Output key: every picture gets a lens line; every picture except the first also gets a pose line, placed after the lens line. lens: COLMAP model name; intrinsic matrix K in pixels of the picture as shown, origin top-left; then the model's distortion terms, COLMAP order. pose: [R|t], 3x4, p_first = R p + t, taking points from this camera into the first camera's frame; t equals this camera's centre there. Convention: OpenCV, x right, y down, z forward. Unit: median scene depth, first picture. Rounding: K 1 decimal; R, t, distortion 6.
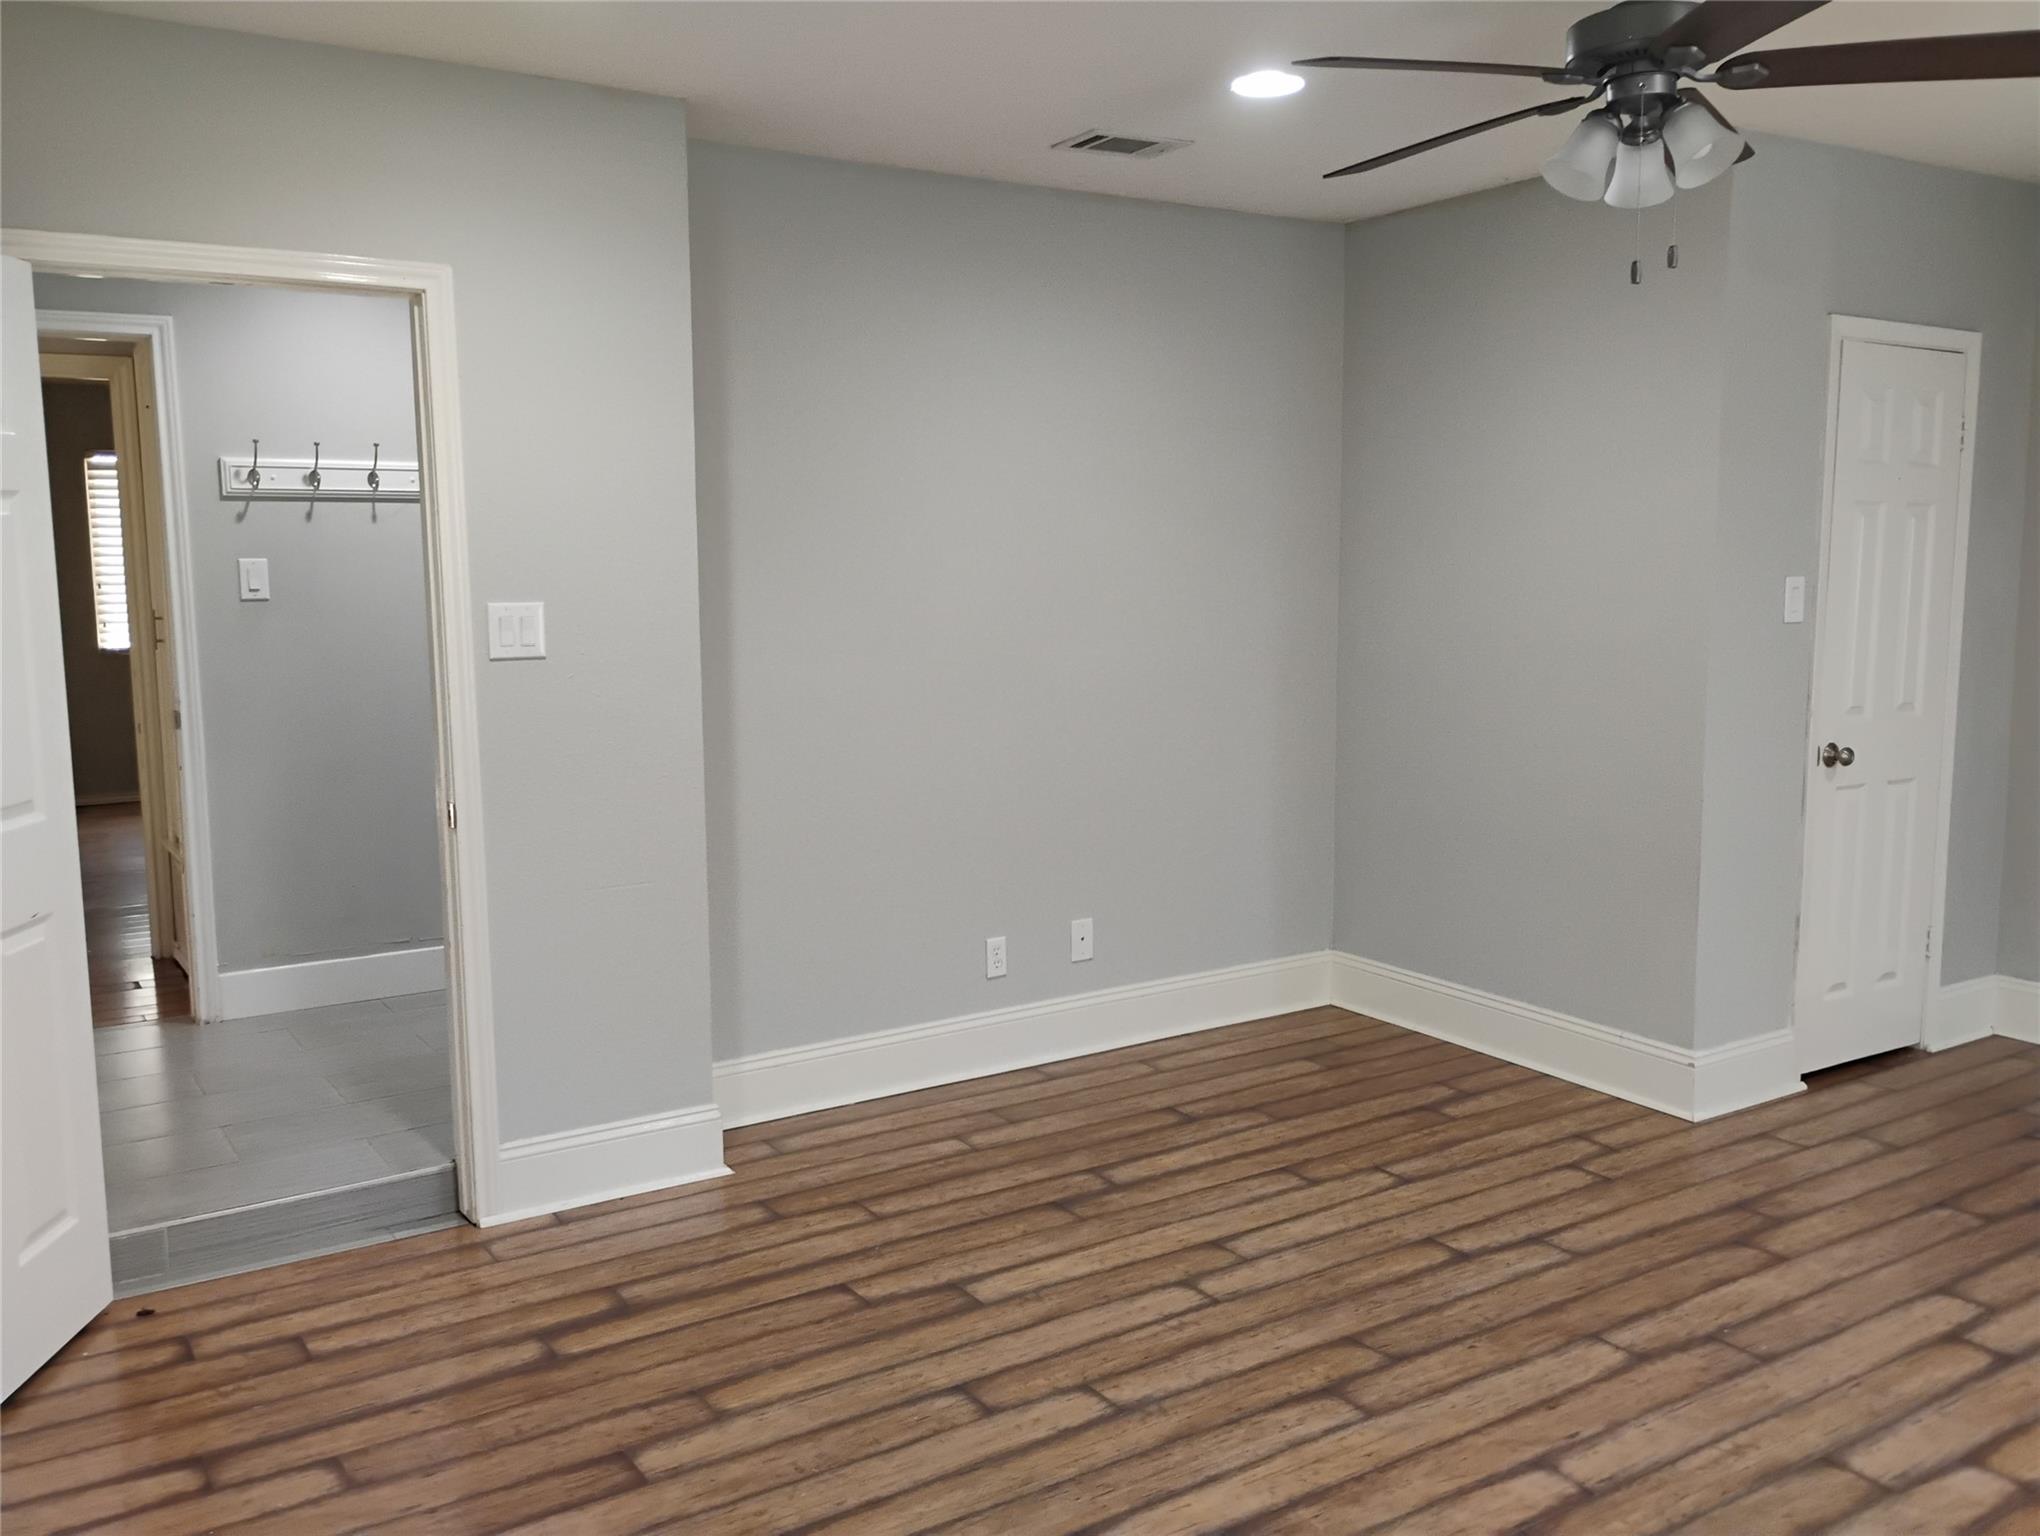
lens RADIAL K [[1696.9, 0, 1028.4], [0, 1696.9, 763.7], [0, 0, 1]] dist [0.058768, -0.077465]
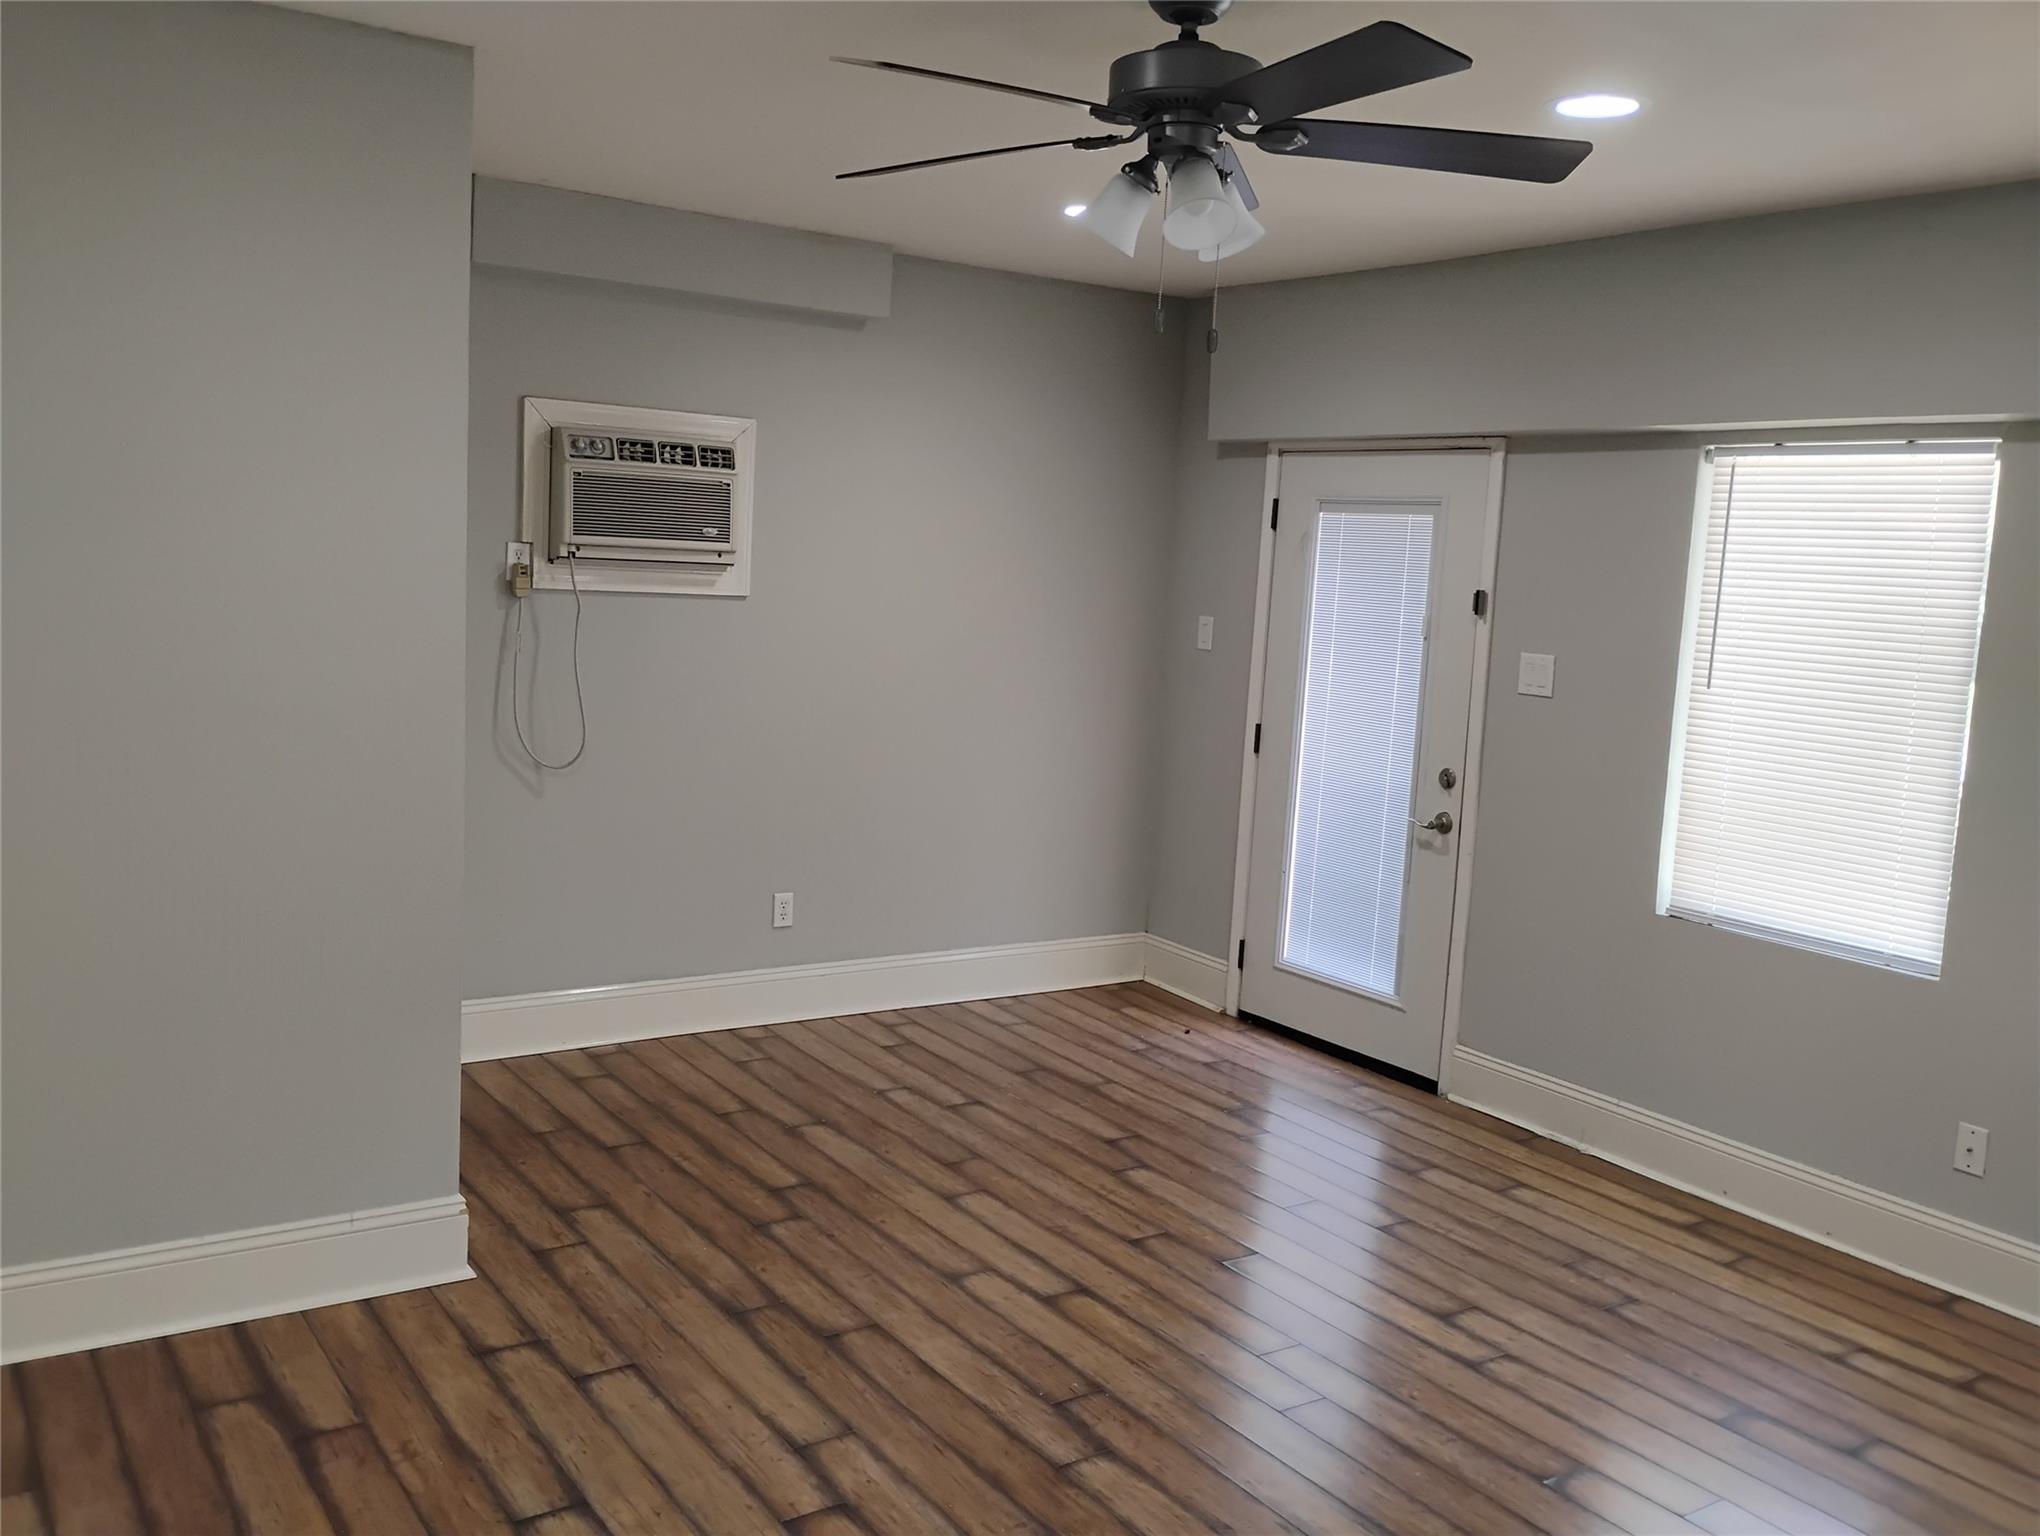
lens RADIAL K [[1696.9, 0, 1016.3], [0, 1696.9, 772.6], [0, 0, 1]] dist [0.058768, -0.077465]
pose [[-0.025167, -0.123290, 0.992051, -0.465344], [0.067066, 0.989922, 0.124727, -0.132399], [-0.997431, 0.069672, -0.016645, 0.876242]]
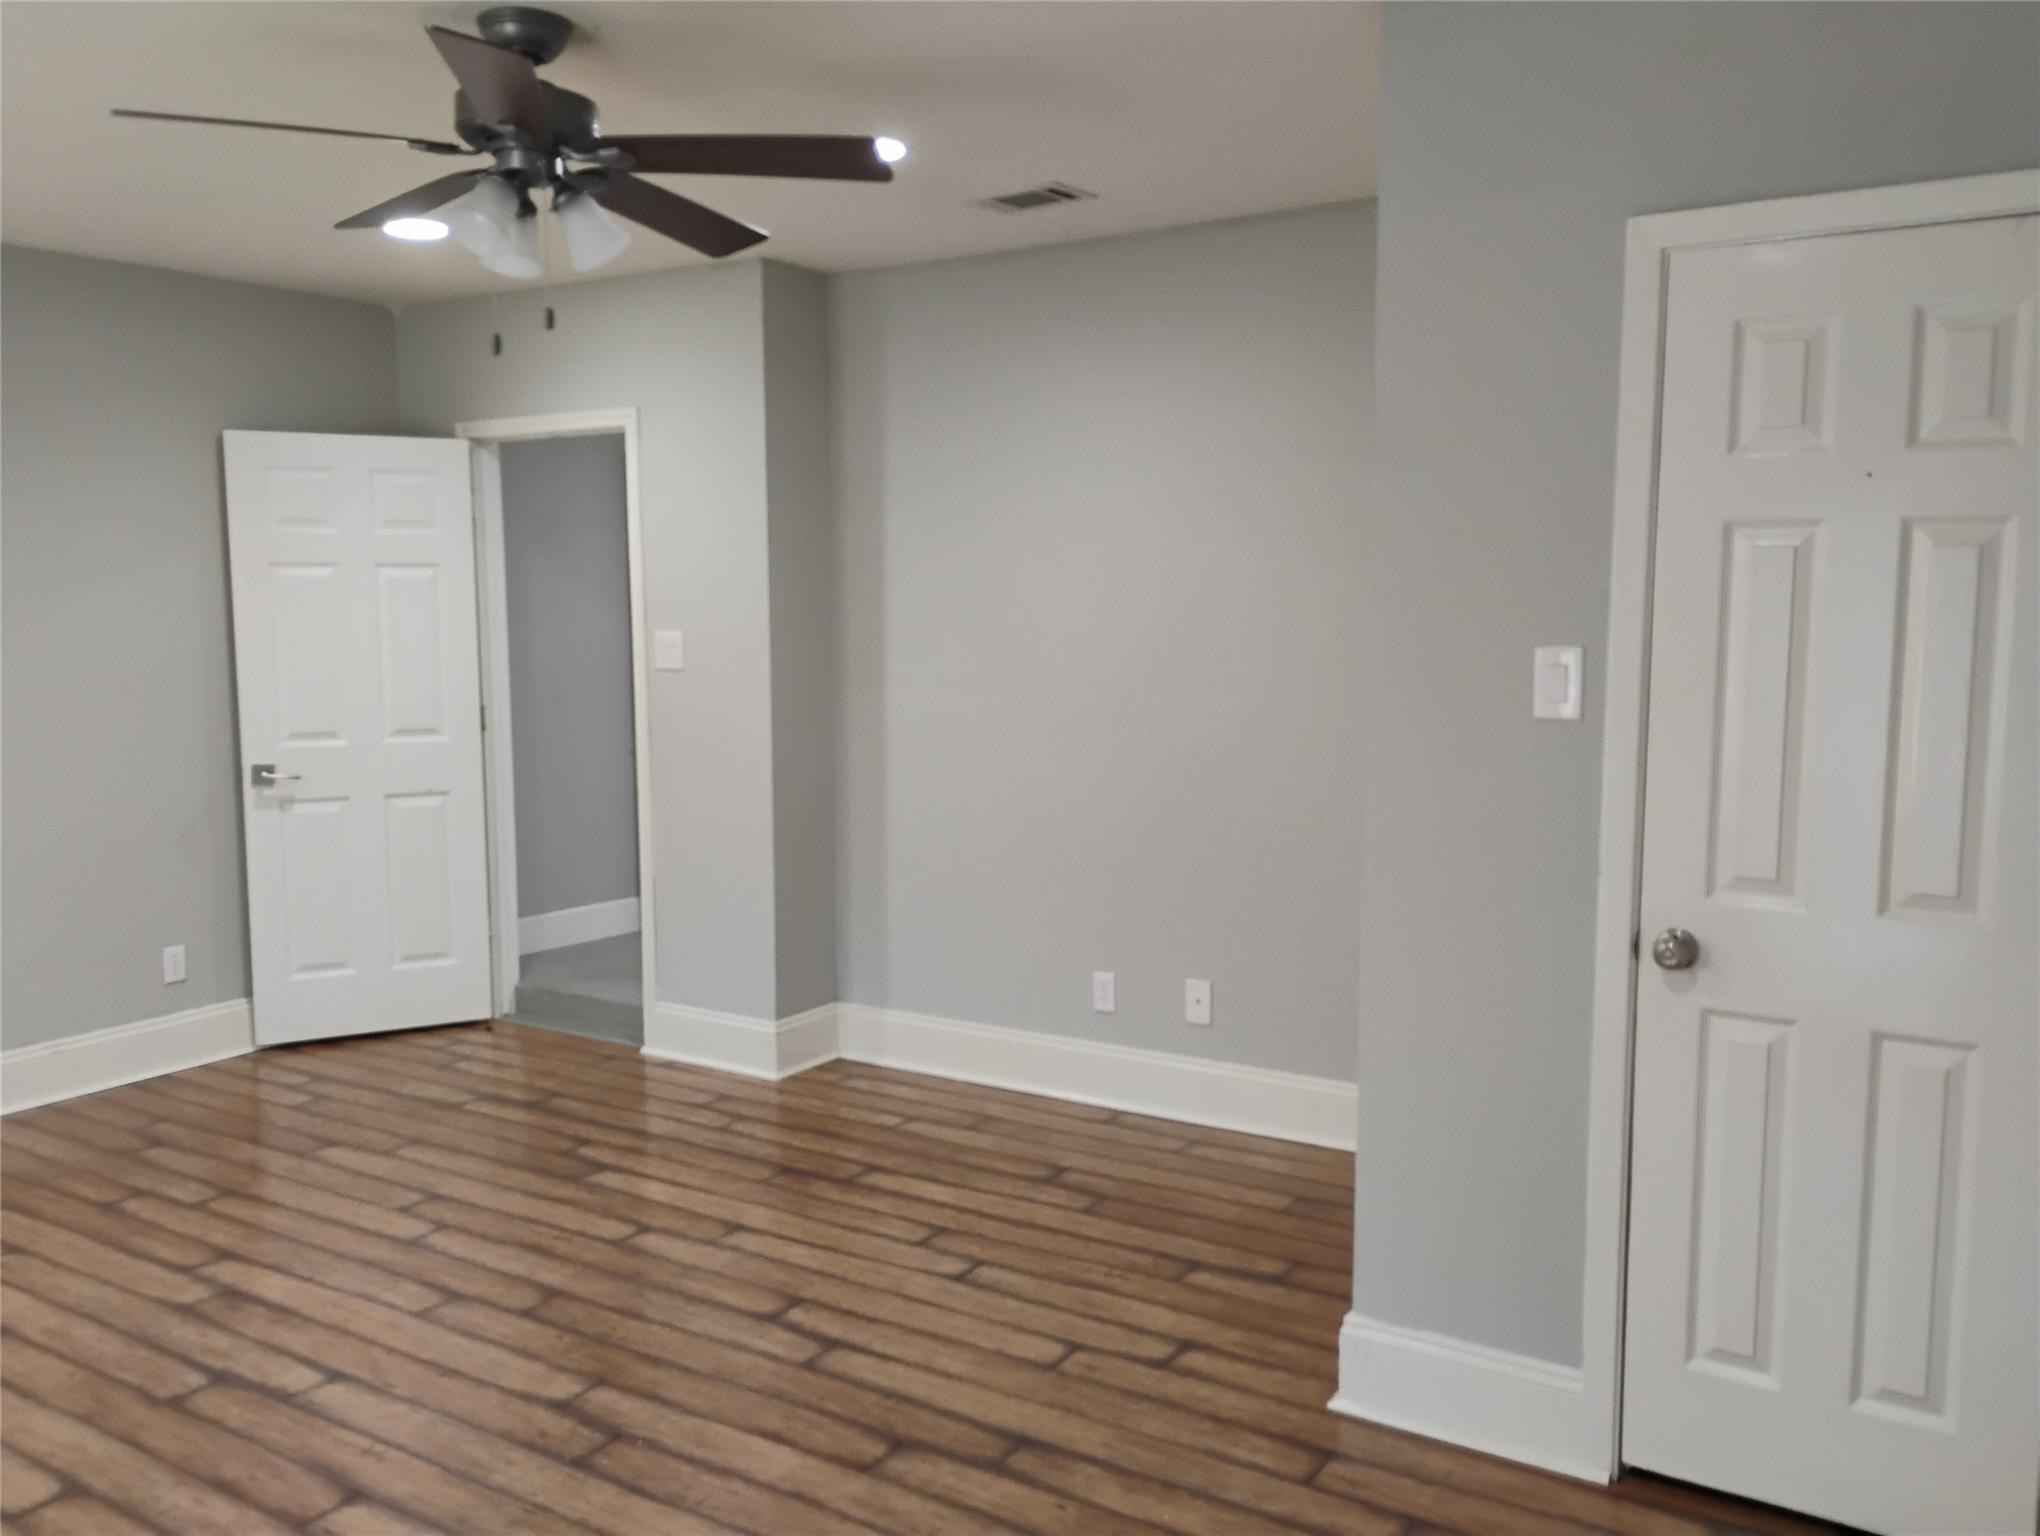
lens RADIAL K [[1696.9, 0, 1030.9], [0, 1696.9, 775.9], [0, 0, 1]] dist [0.058768, -0.077465]
pose [[0.406828, 0.102713, -0.907712, 1.129820], [-0.113444, 0.991647, 0.061366, -0.093716], [0.906433, 0.078009, 0.415082, 0.678894]]
